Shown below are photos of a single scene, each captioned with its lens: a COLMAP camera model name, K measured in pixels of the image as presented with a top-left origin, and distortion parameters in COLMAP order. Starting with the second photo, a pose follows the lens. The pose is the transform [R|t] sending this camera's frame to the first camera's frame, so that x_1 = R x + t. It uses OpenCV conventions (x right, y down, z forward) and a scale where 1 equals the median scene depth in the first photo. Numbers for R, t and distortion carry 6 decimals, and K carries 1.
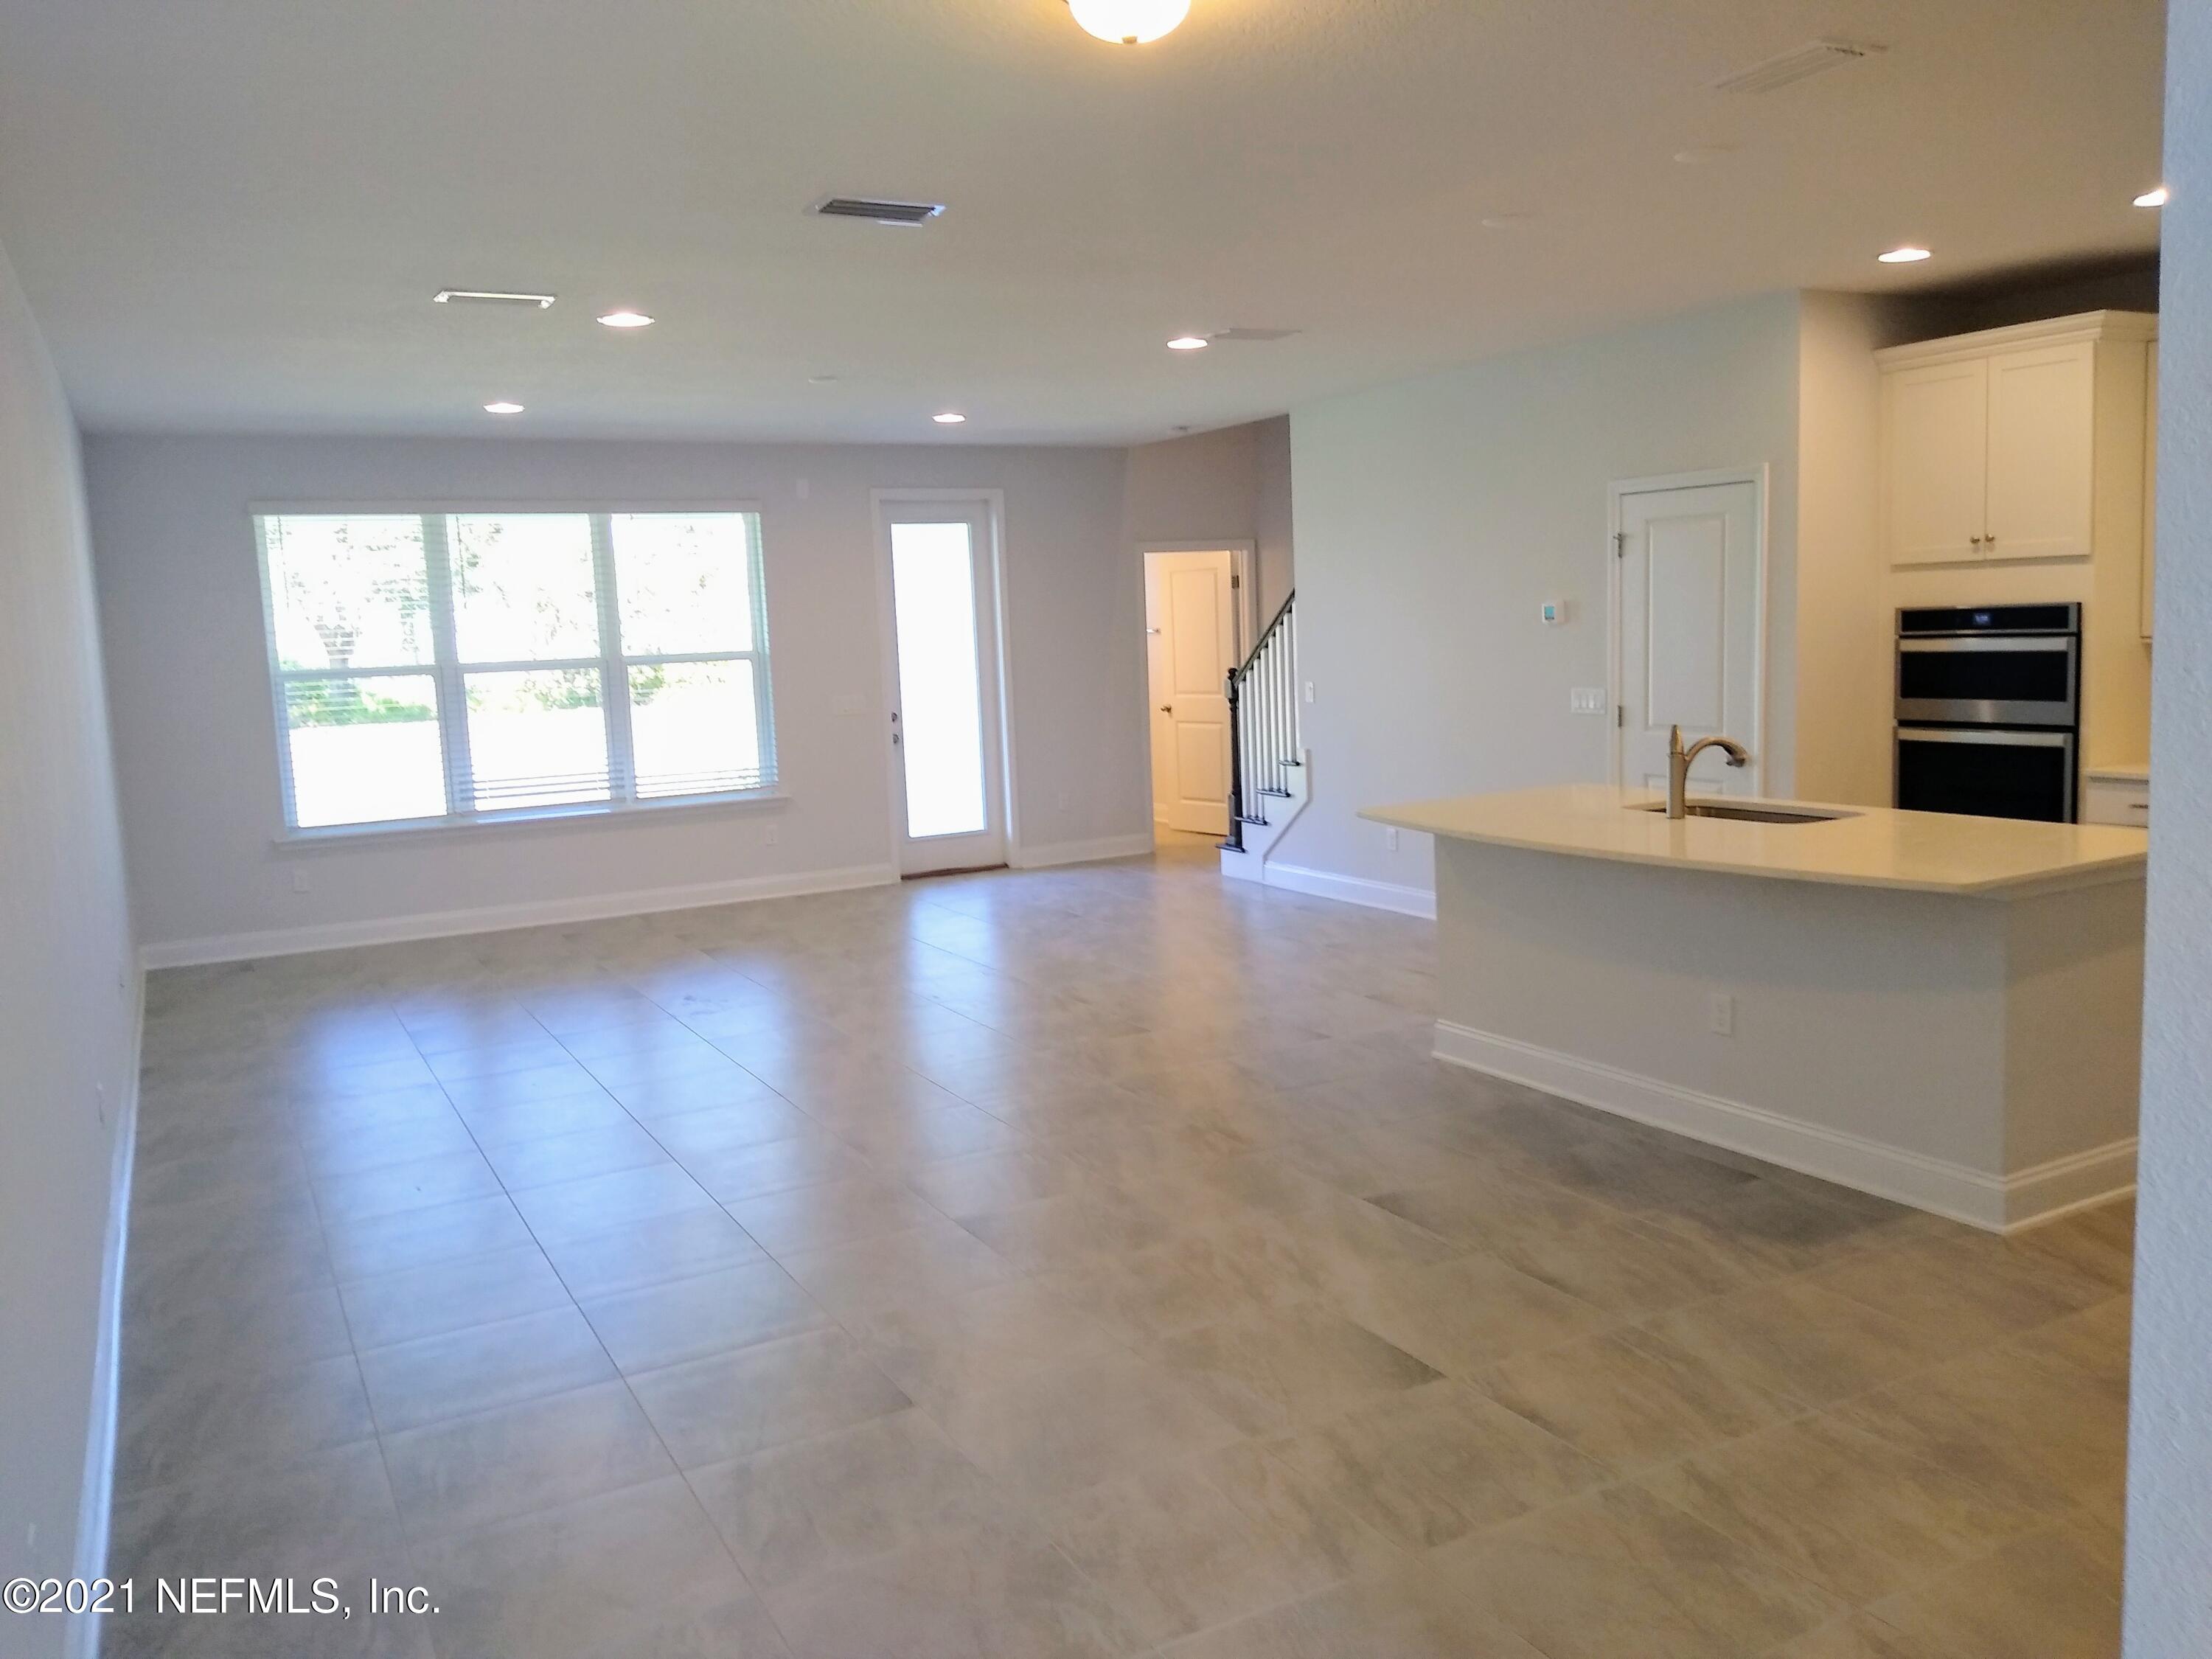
lens RADIAL K [[1723.3, 0, 1106.6], [0, 1723.3, 819.8], [0, 0, 1]] dist [0.096599, -0.152923]
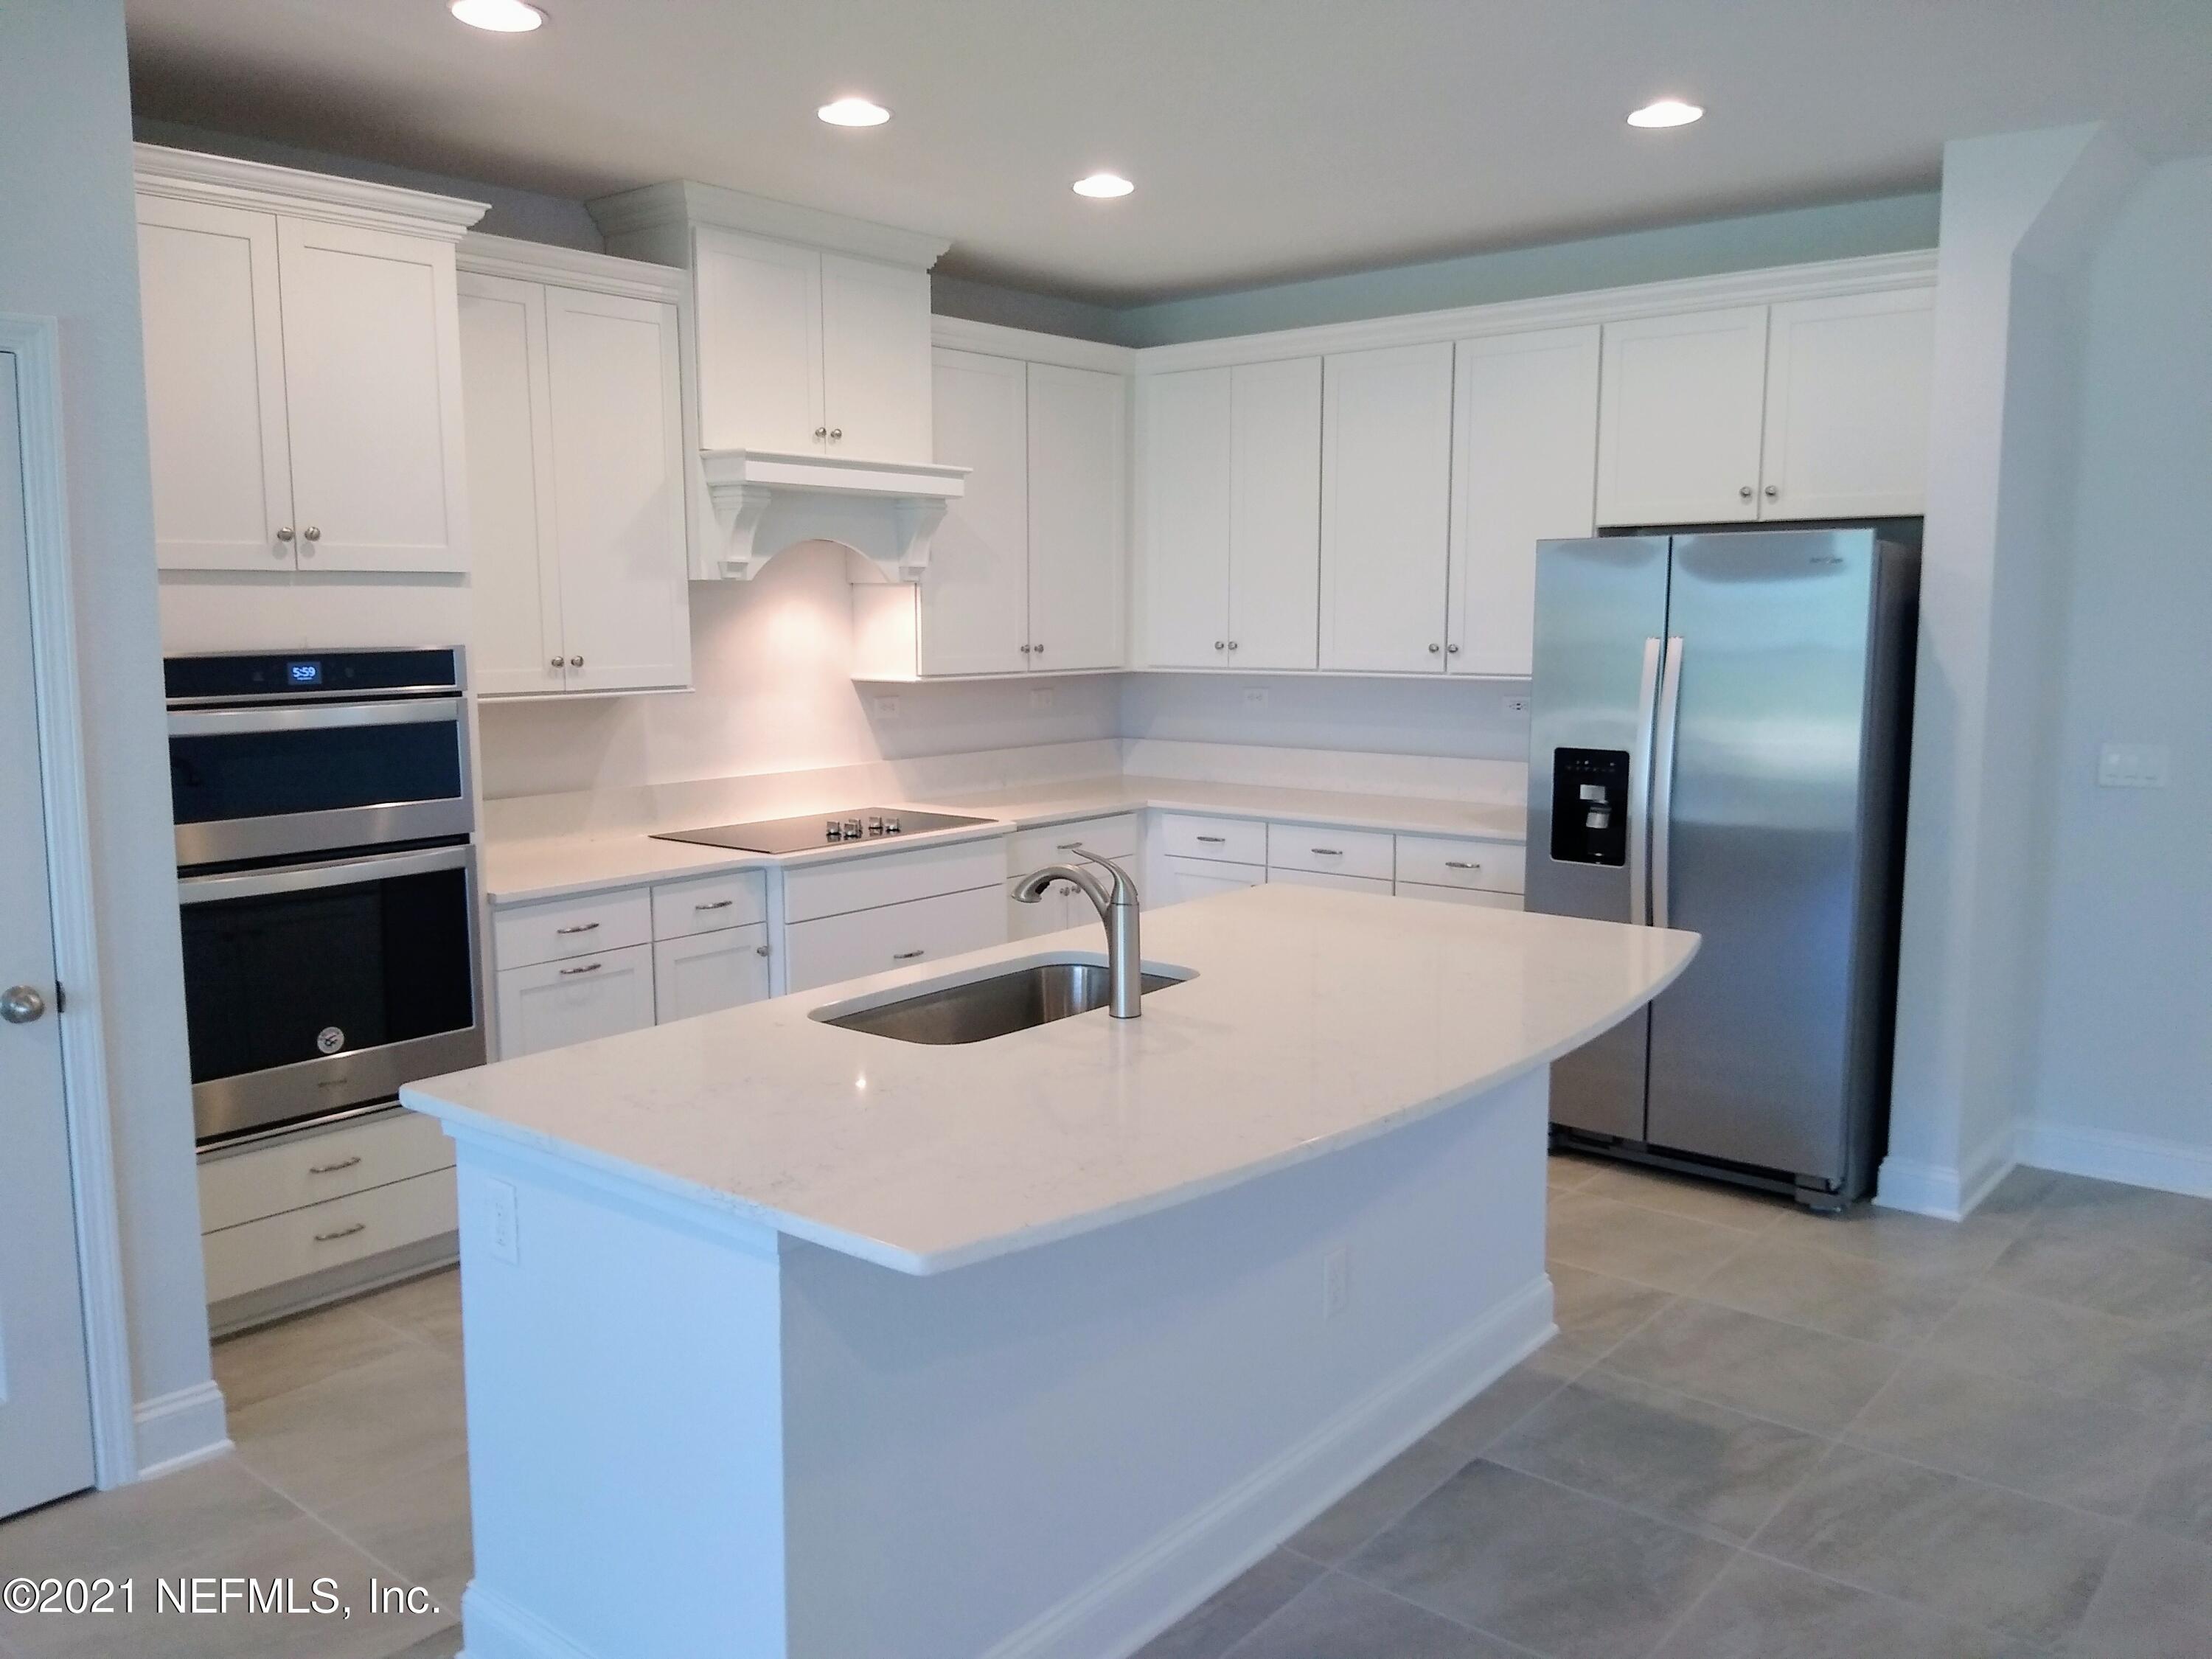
lens RADIAL K [[1723.3, 0, 1106.6], [0, 1723.3, 819.8], [0, 0, 1]] dist [0.096599, -0.152923]
pose [[-0.379693, -0.076362, 0.921955, -0.136452], [0.122264, 0.983703, 0.131829, -0.111393], [-0.916997, 0.162777, -0.364169, 0.980790]]
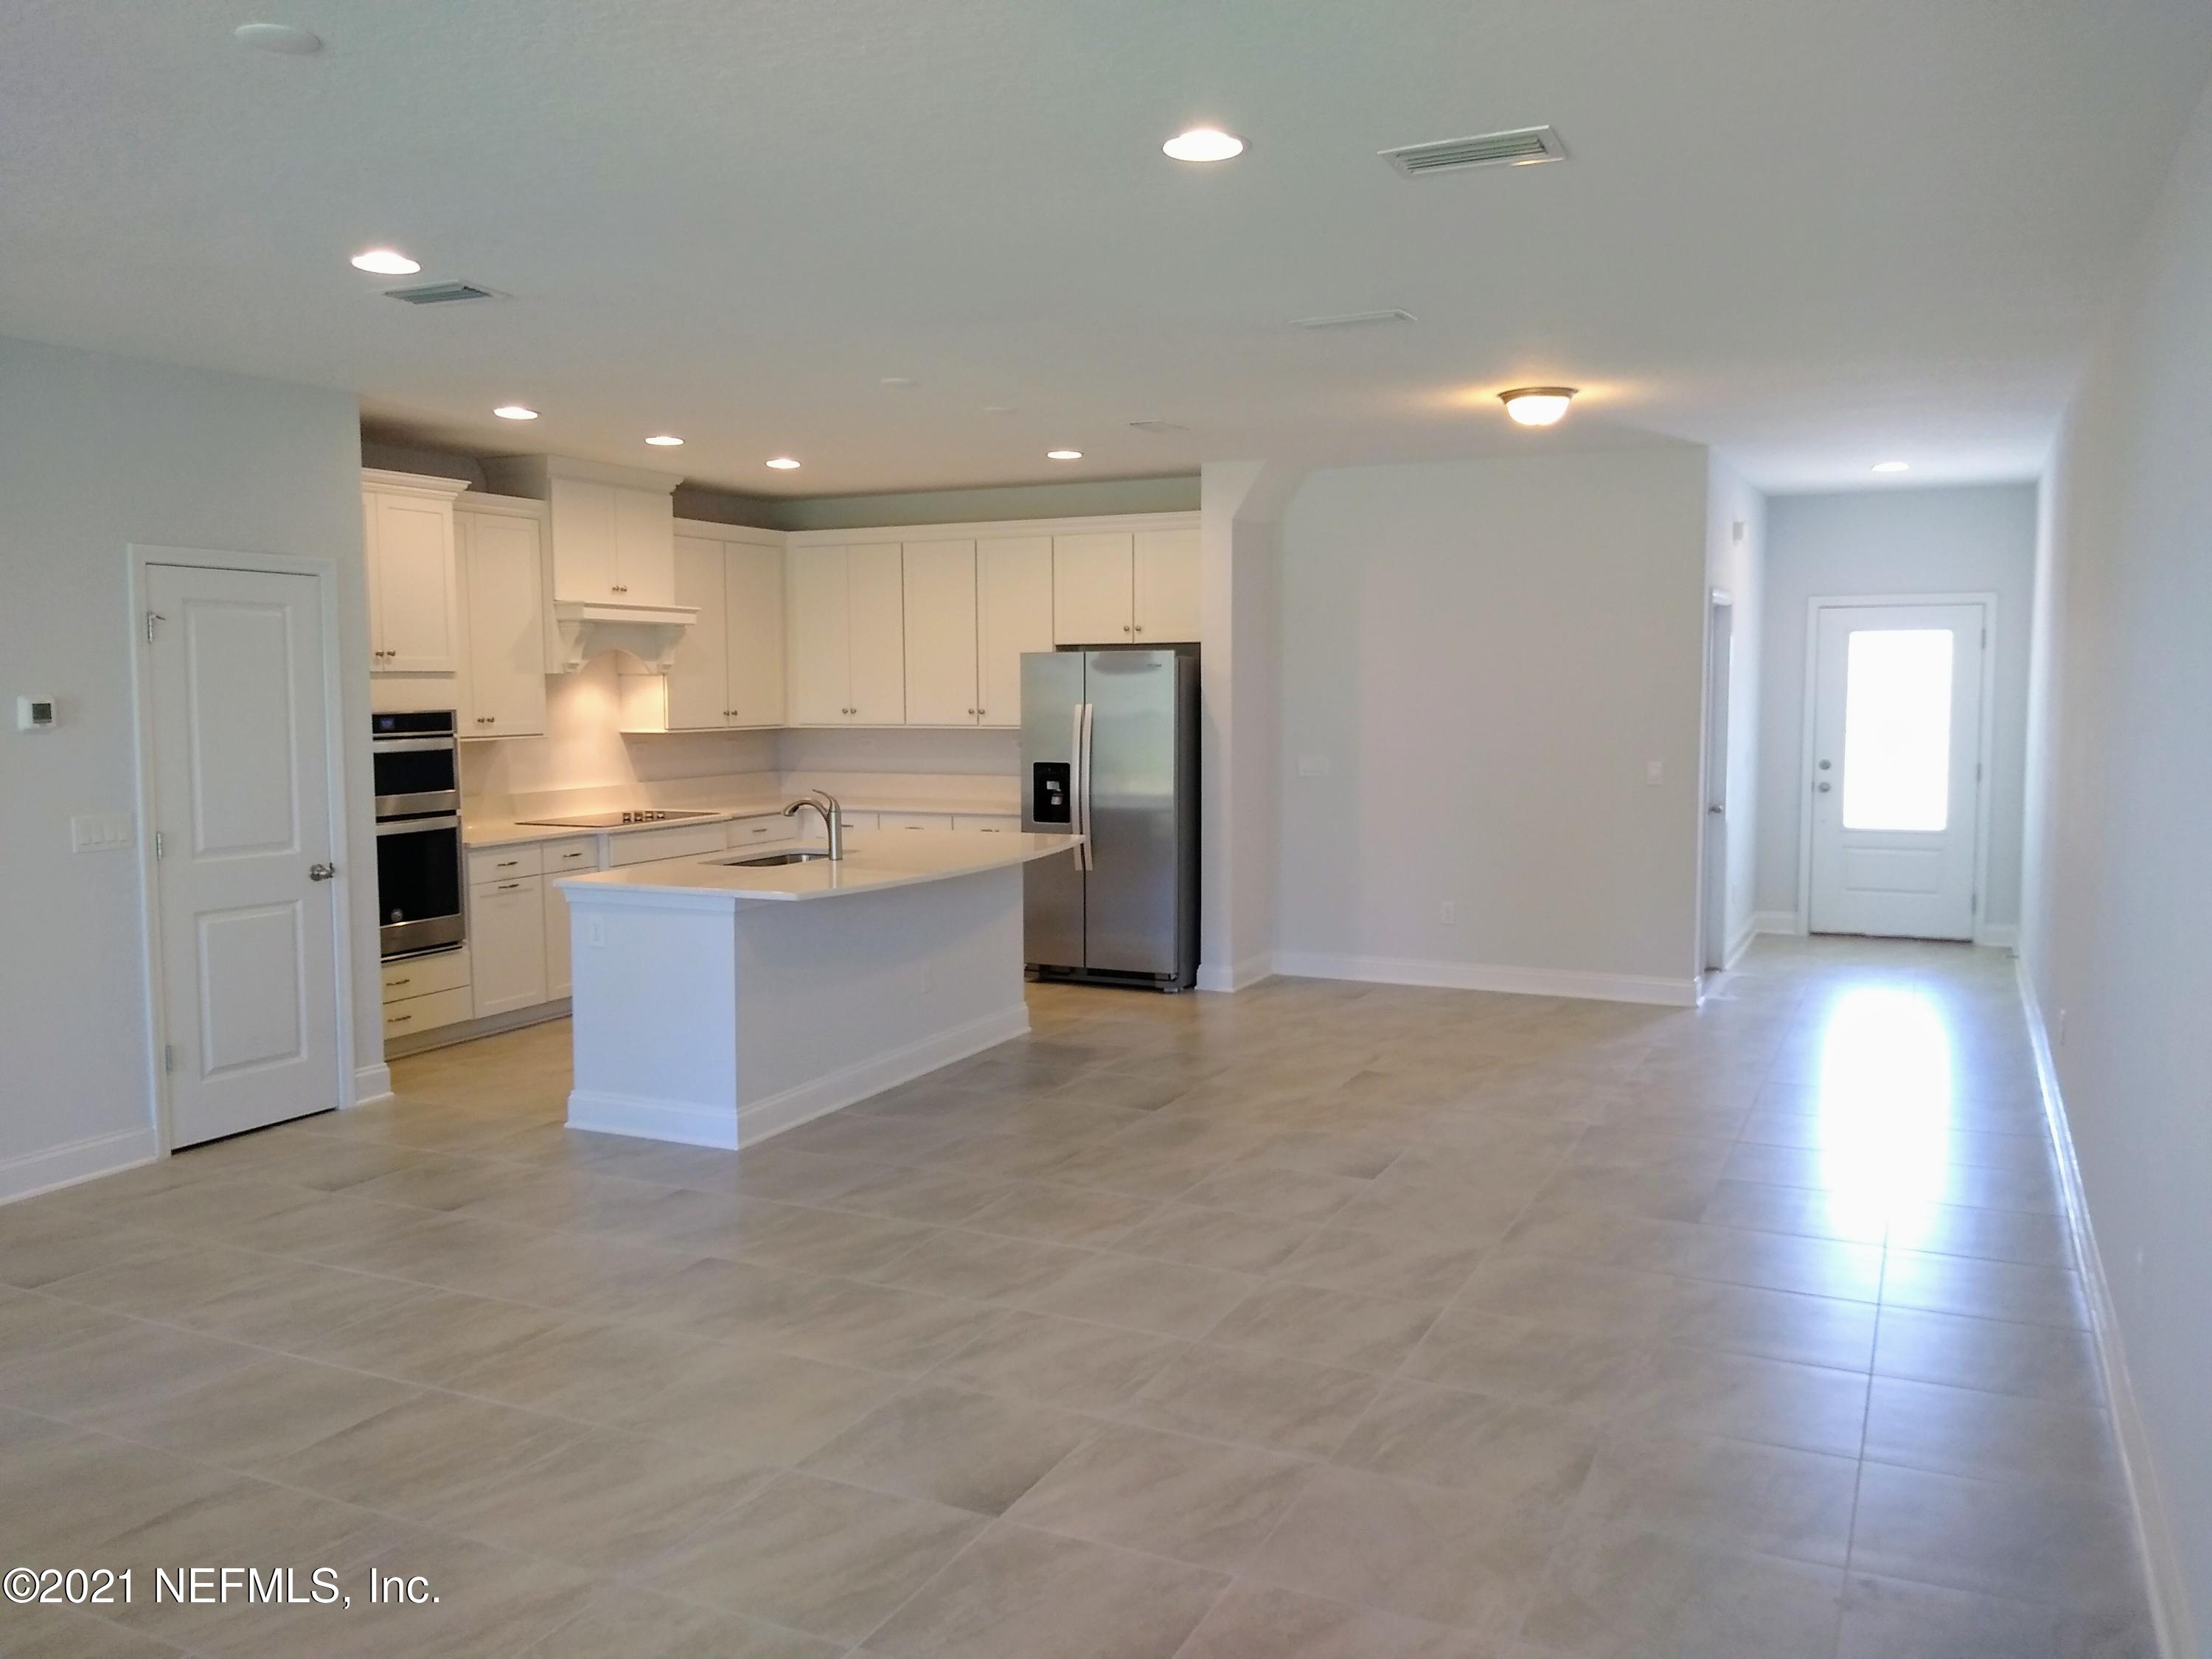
lens RADIAL K [[1723.3, 0, 1106.6], [0, 1723.3, 819.8], [0, 0, 1]] dist [0.096599, -0.152923]
pose [[-0.594620, -0.023144, 0.803674, -0.680291], [0.119472, 0.985945, 0.116788, -0.130272], [-0.795081, 0.165461, -0.583497, 1.303945]]
